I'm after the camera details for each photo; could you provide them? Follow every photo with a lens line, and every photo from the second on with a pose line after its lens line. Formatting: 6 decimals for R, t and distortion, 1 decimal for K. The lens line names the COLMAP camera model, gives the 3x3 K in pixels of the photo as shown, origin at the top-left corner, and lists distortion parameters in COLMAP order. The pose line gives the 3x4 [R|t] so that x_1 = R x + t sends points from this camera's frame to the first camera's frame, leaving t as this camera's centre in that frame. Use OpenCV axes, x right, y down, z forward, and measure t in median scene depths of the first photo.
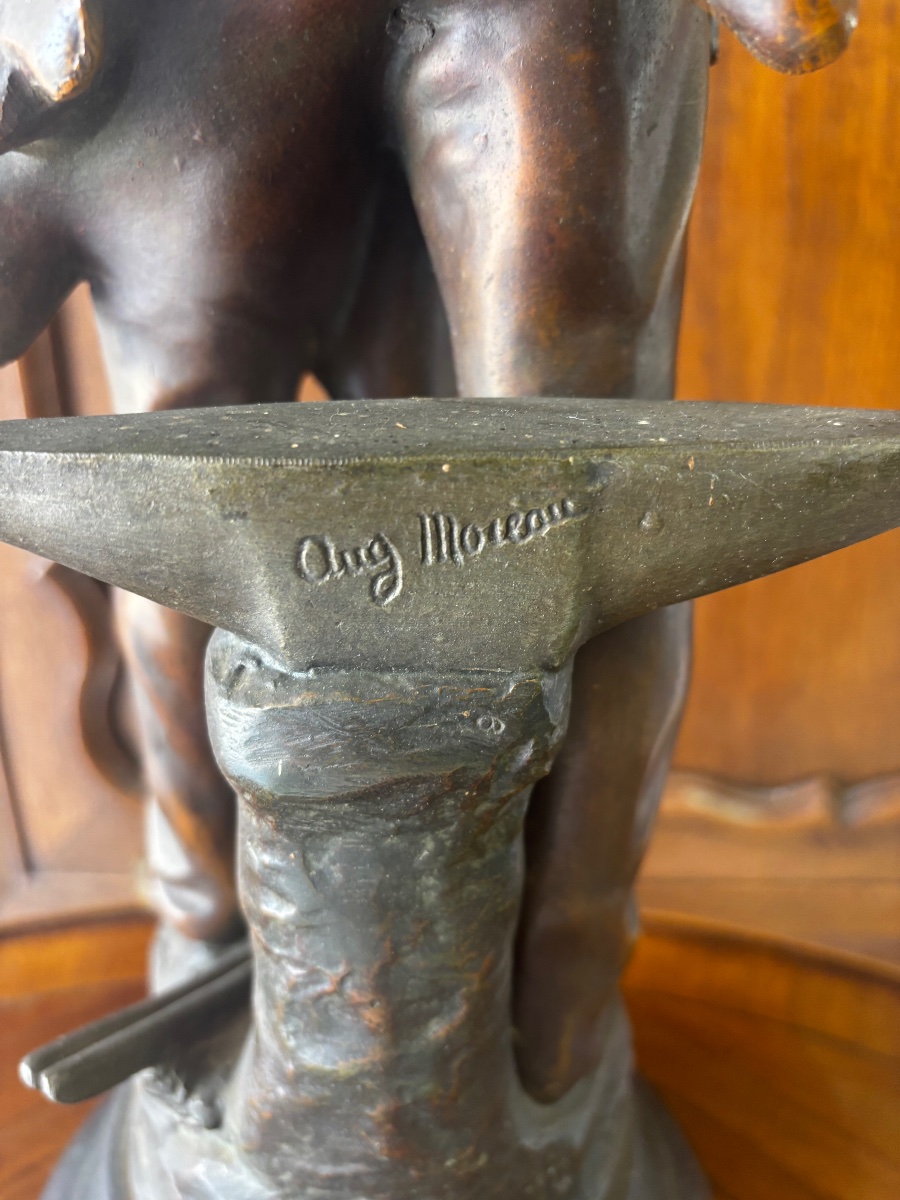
lens RADIAL K [[889.8, 0, 445.8], [0, 889.8, 605.7], [0, 0, 1]] dist [0.024094, -0.033577]
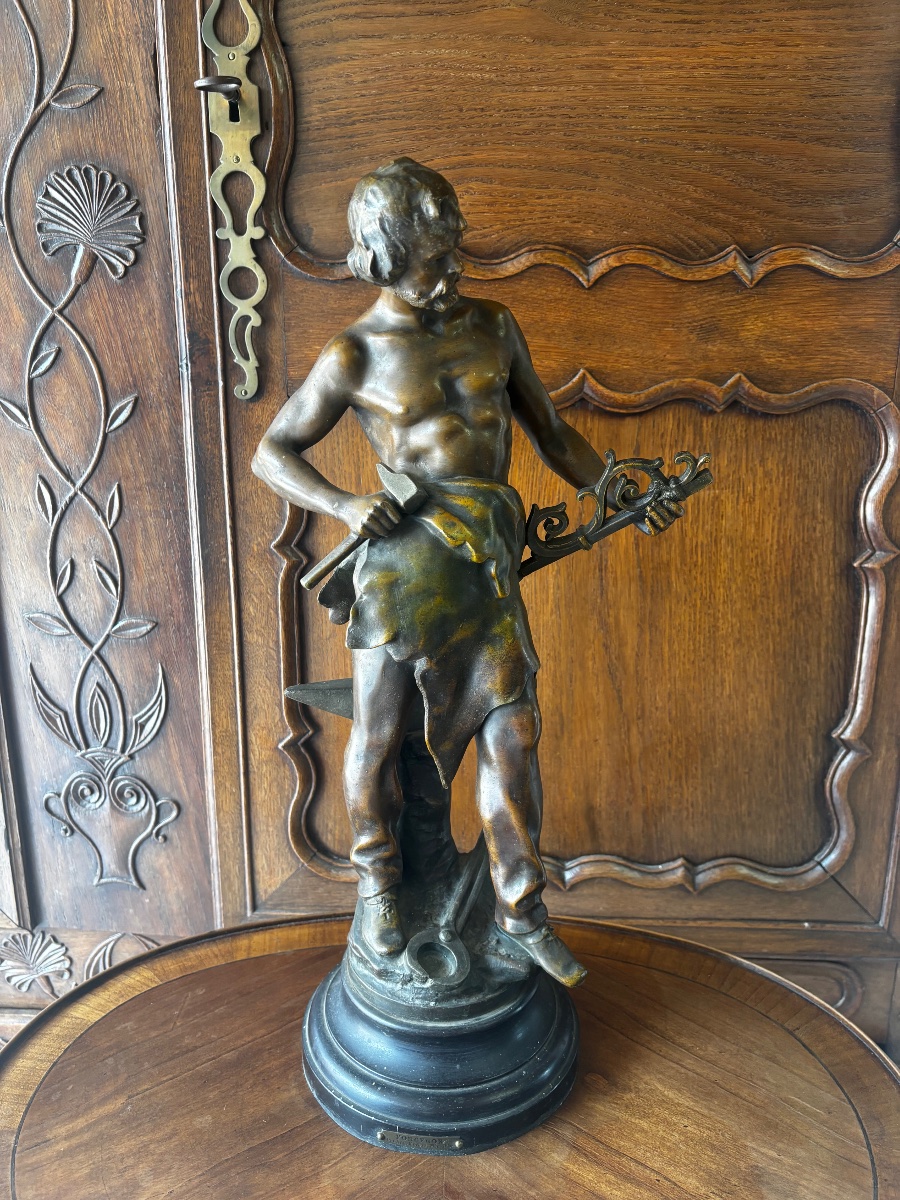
lens RADIAL K [[889.8, 0, 451.2], [0, 889.8, 601.1], [0, 0, 1]] dist [0.024094, -0.033577]
pose [[0.999952, -0.000110, -0.009803, -0.139548], [-0.001450, 0.987280, -0.158984, -0.123361], [0.009696, 0.158990, 0.987233, -2.891678]]
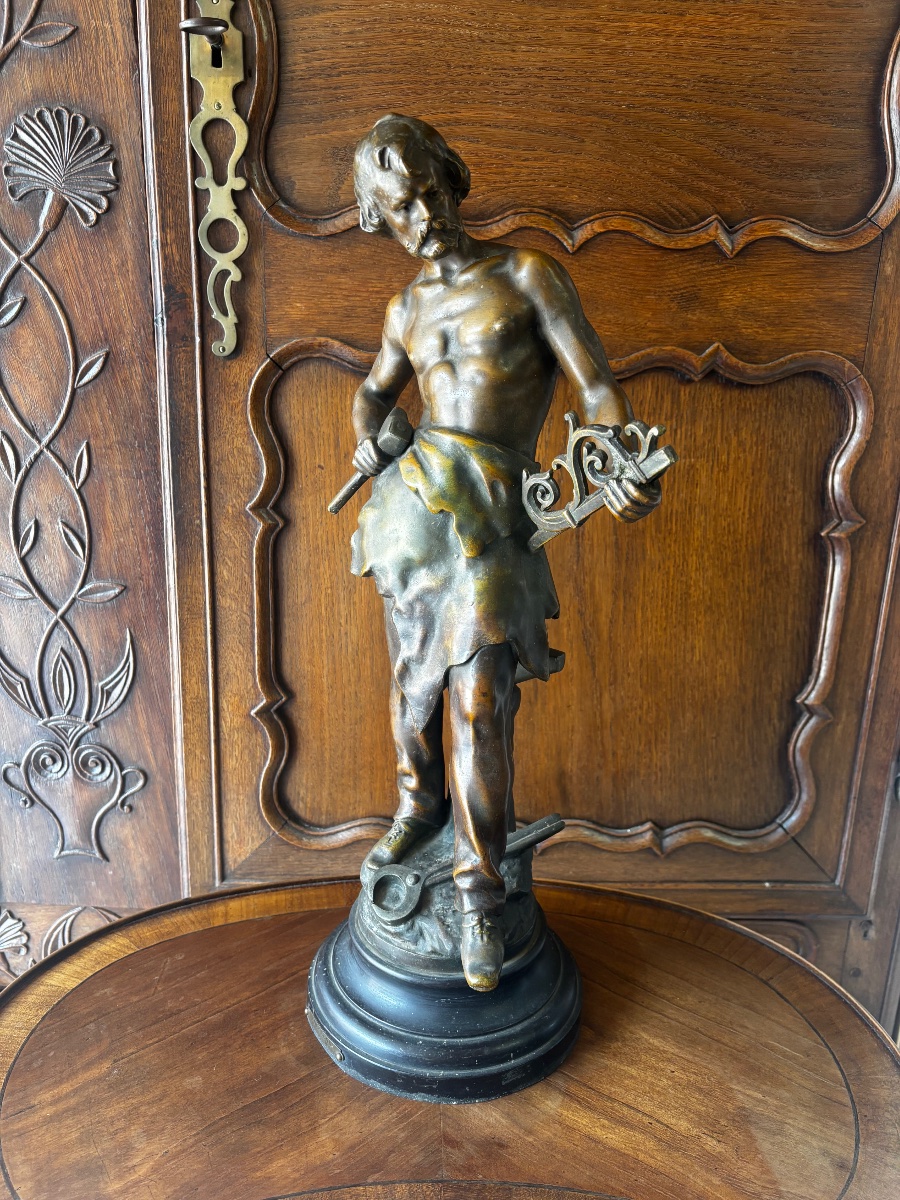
lens RADIAL K [[889.8, 0, 442.1], [0, 889.8, 604.6], [0, 0, 1]] dist [0.024094, -0.033577]
pose [[0.998074, 0.006444, 0.061696, -0.446811], [0.002523, 0.989550, -0.144171, 0.025174], [-0.061981, 0.144049, 0.987628, -2.850696]]
